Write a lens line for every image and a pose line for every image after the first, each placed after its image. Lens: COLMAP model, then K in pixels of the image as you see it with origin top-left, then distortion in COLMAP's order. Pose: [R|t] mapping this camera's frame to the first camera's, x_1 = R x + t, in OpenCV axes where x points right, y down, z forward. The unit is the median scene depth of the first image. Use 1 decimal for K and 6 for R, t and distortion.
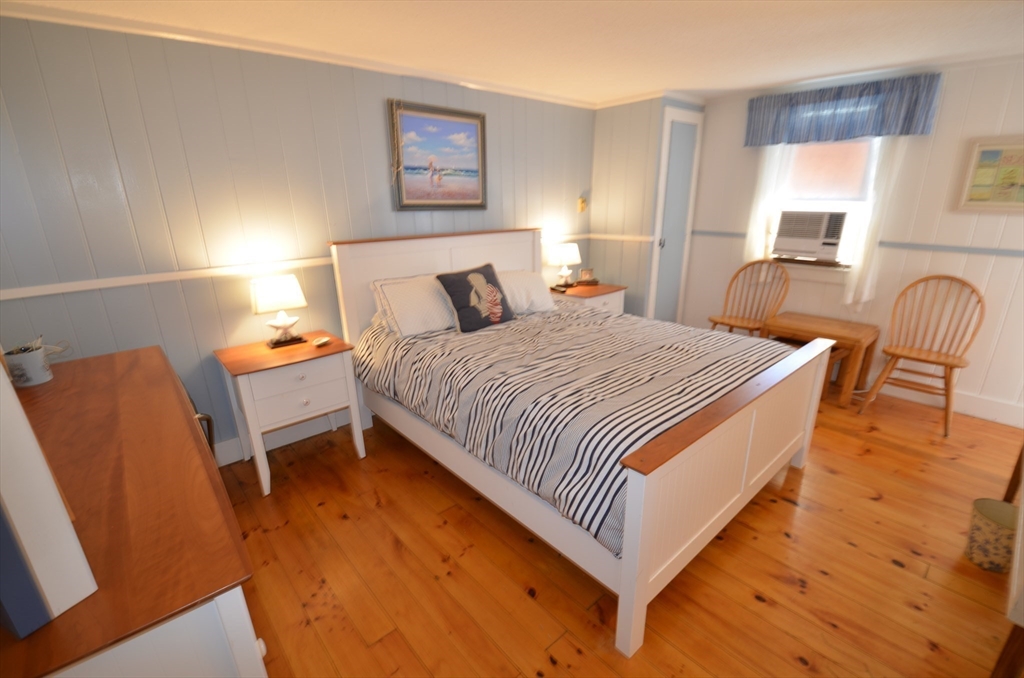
lens RADIAL K [[455.8, 0, 512.4], [0, 455.8, 340.3], [0, 0, 1]] dist [-0.011976, -0.007767]
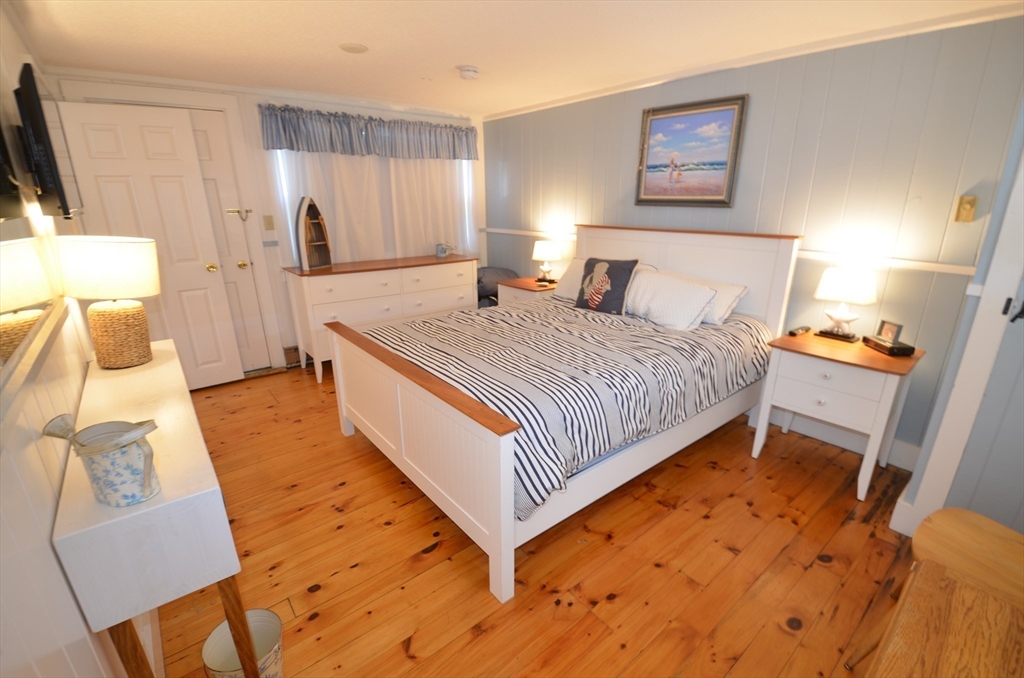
lens RADIAL K [[455.8, 0, 515.5], [0, 455.8, 341.0], [0, 0, 1]] dist [-0.011976, -0.007767]
pose [[-0.037649, 0.310653, -0.949777, 0.961219], [-0.291144, 0.905807, 0.307812, -0.232993], [0.955938, 0.288111, 0.056342, 0.727364]]
